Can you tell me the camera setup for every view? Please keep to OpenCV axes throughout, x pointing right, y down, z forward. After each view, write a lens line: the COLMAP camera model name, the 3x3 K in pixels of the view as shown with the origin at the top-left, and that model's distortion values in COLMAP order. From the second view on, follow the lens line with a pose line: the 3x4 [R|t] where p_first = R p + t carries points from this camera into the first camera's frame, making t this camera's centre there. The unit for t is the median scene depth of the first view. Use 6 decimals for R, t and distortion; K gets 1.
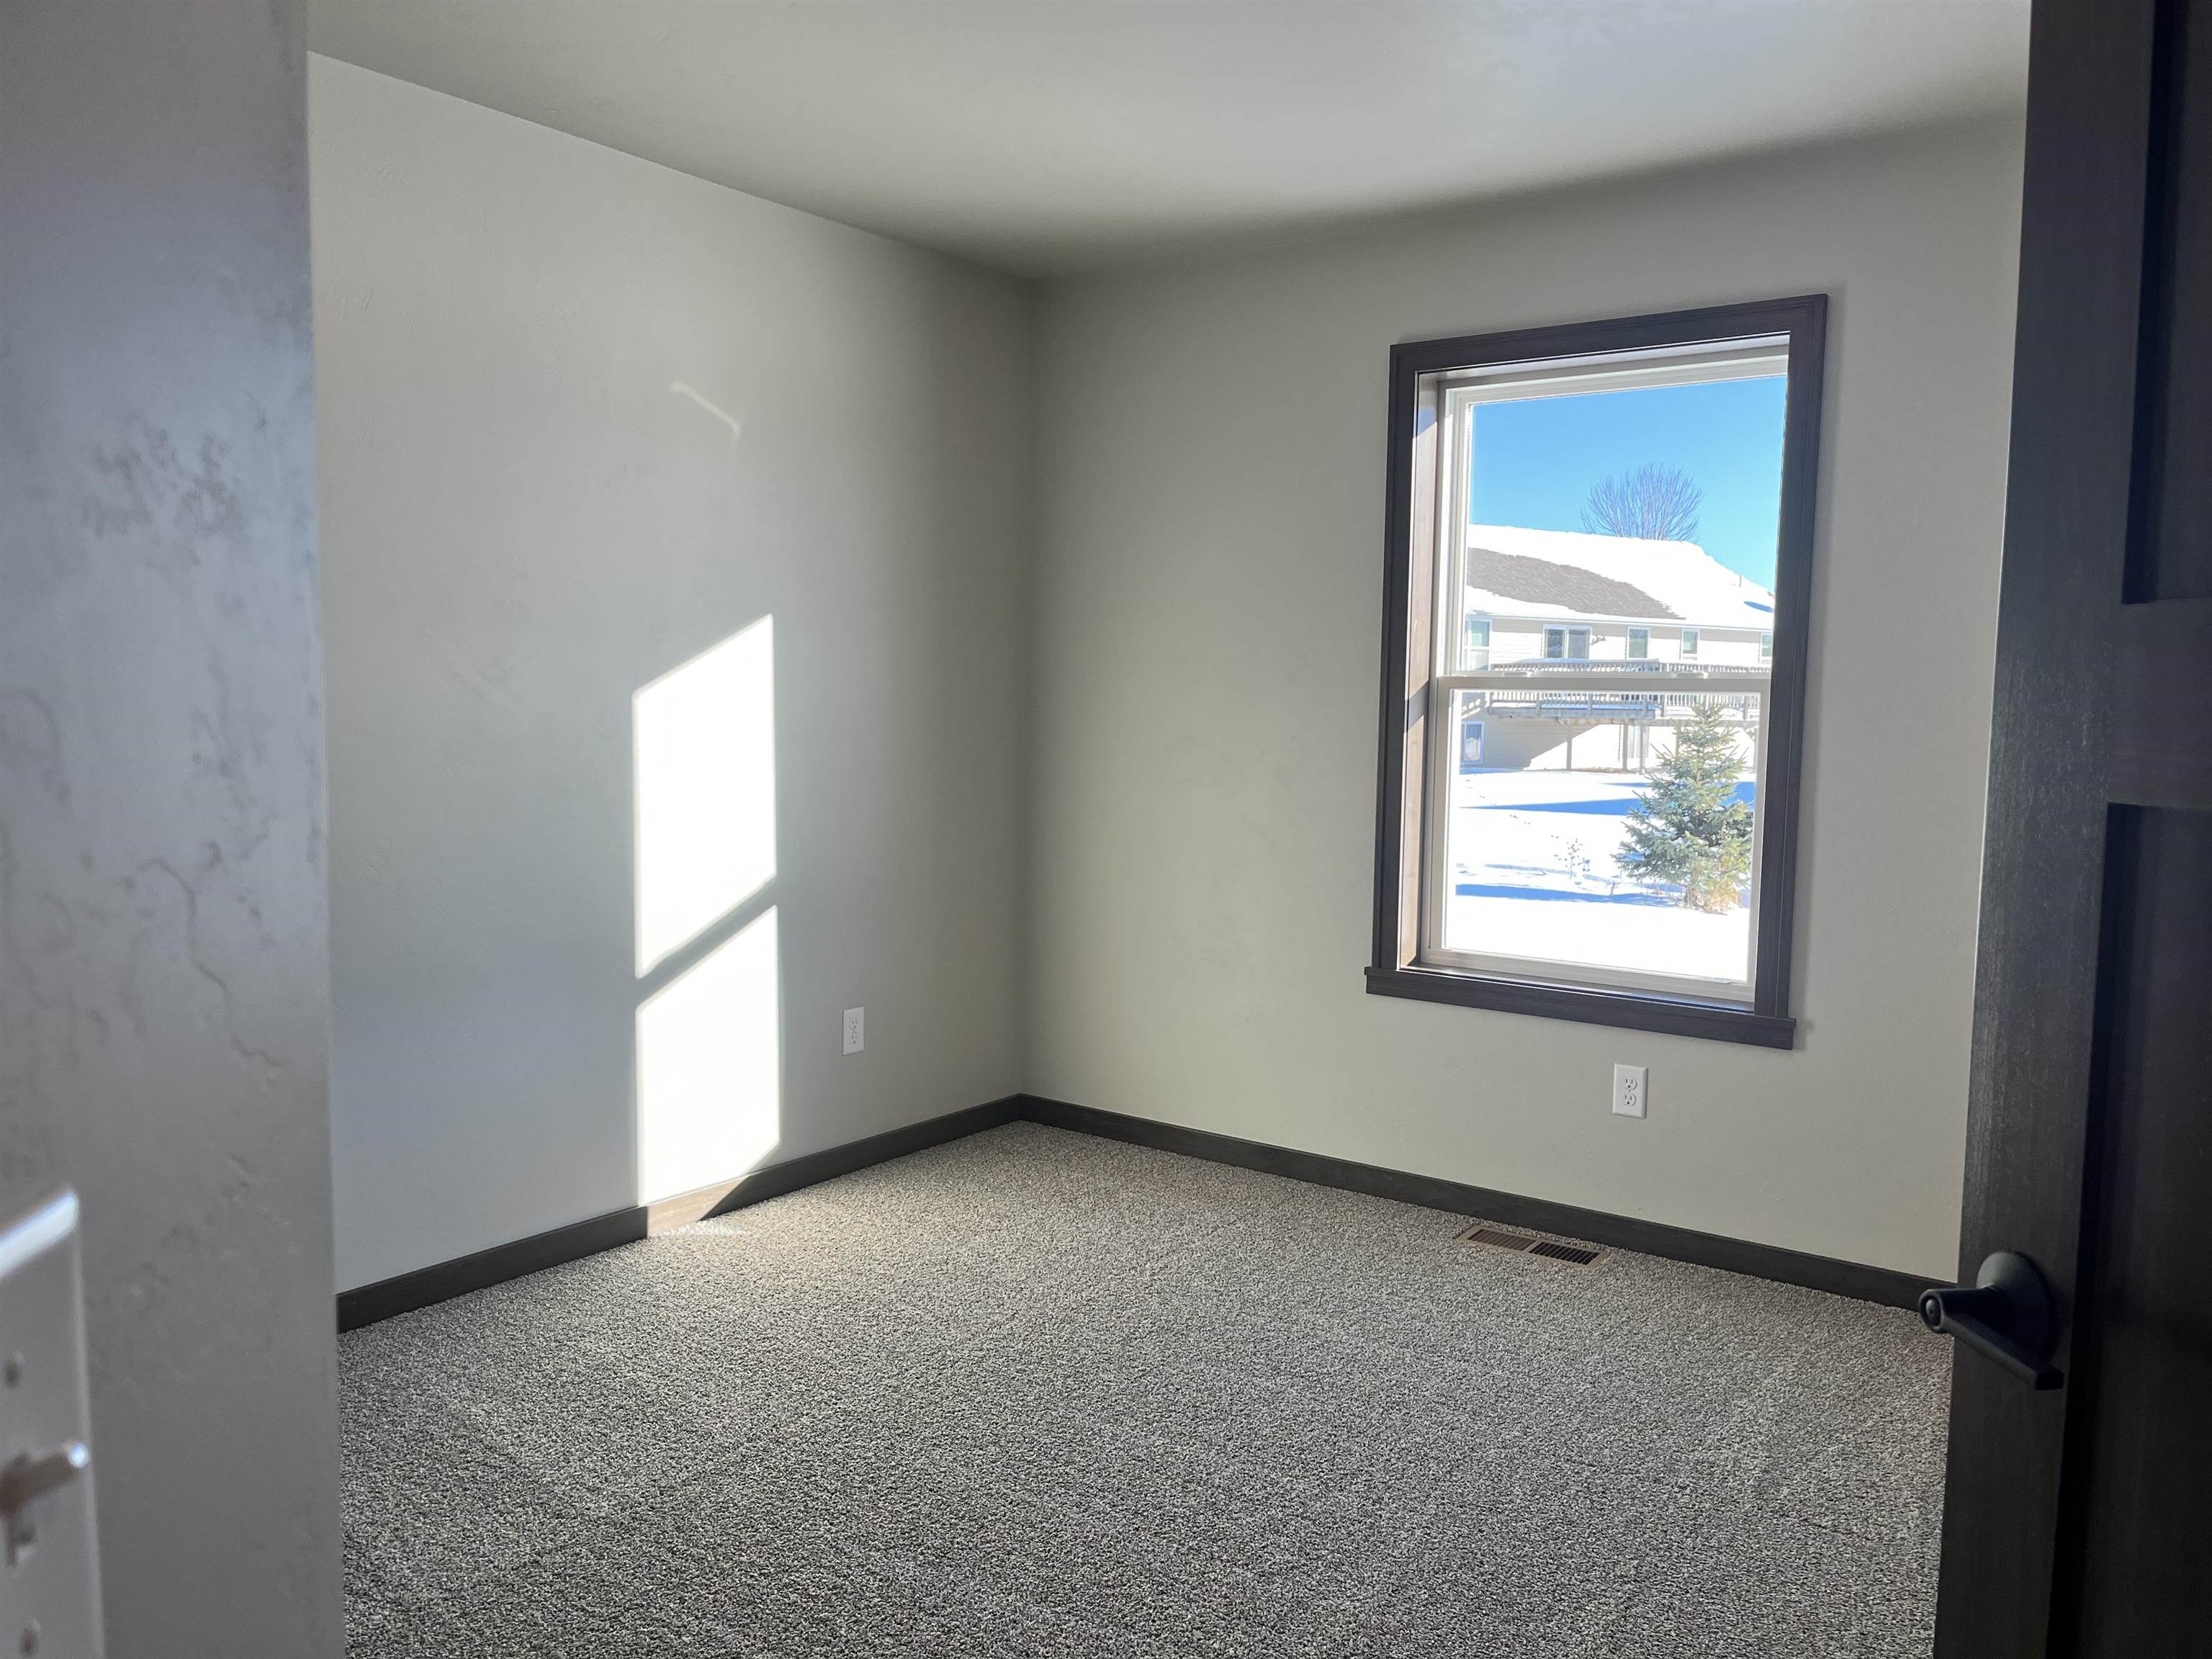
lens RADIAL K [[1675.6, 0, 1114.1], [0, 1675.6, 840.5], [0, 0, 1]] dist [0.077270, -0.101976]
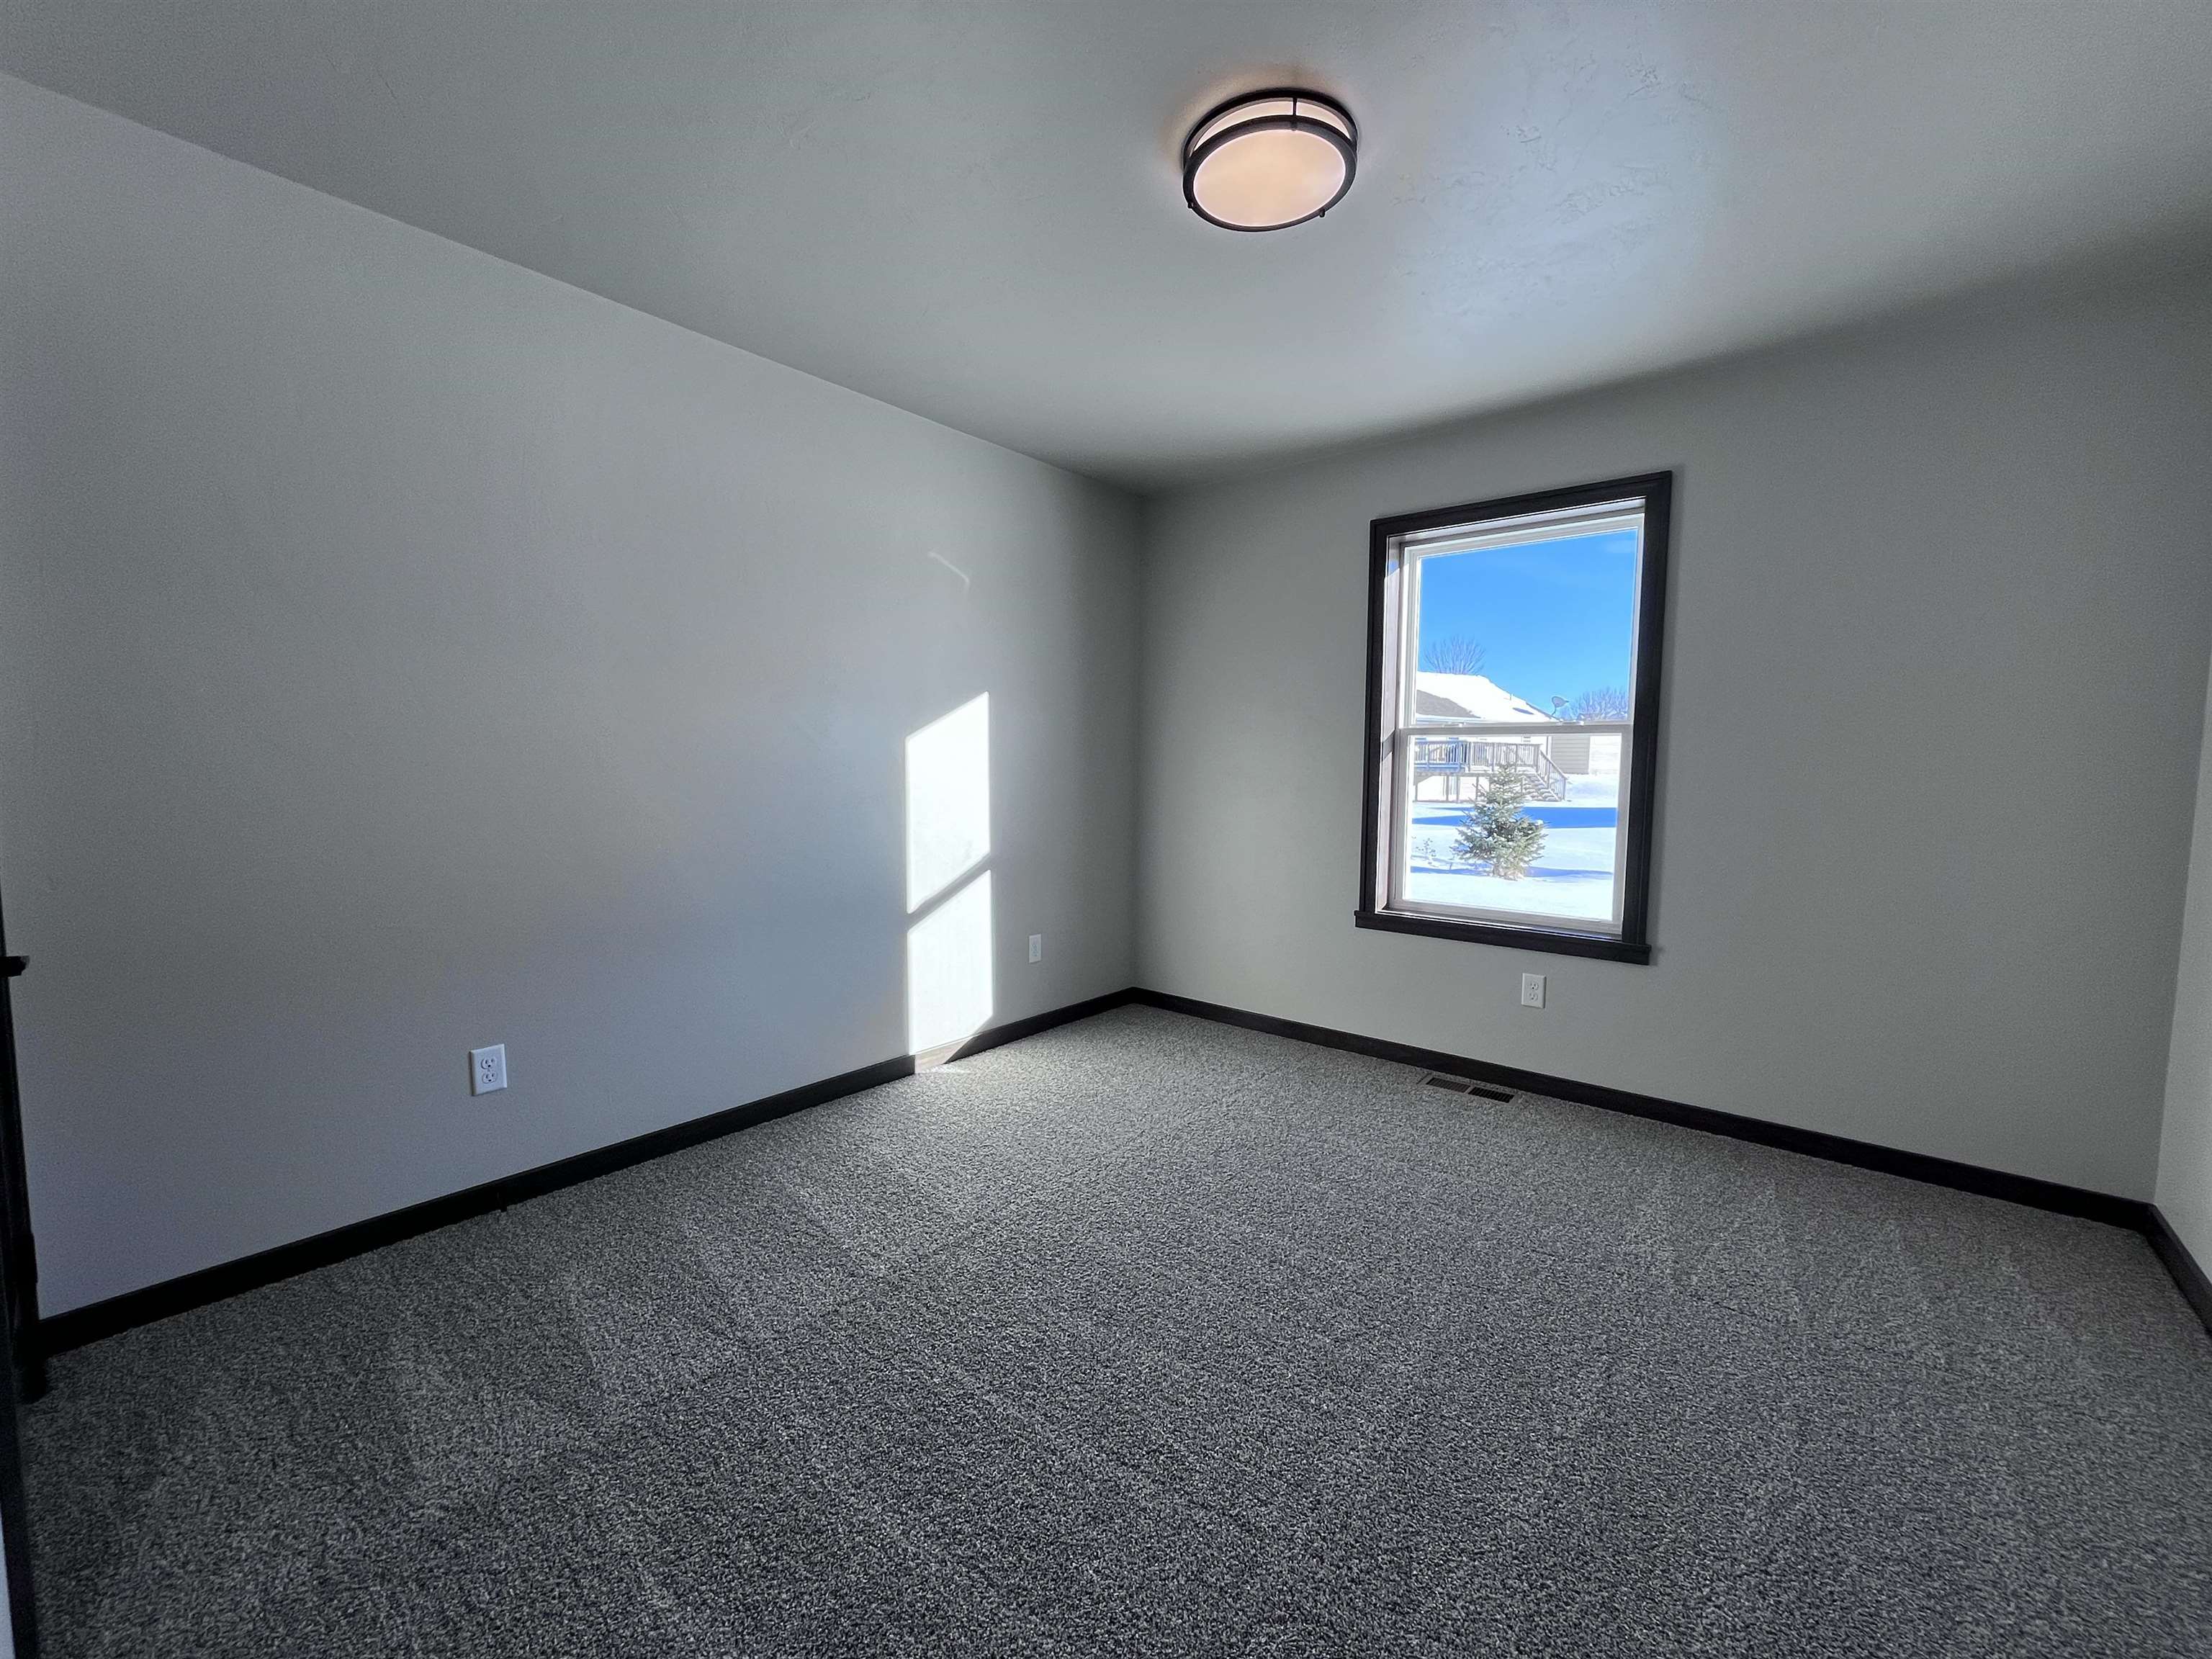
lens RADIAL K [[896.9, 0, 1095.1], [0, 896.9, 825.0], [0, 0, 1]] dist [0.001168, 0.000283]
pose [[0.997275, -0.002998, -0.073713, -0.039831], [0.001638, 0.999827, -0.018504, 0.011874], [0.073756, 0.018333, 0.997108, 0.161232]]
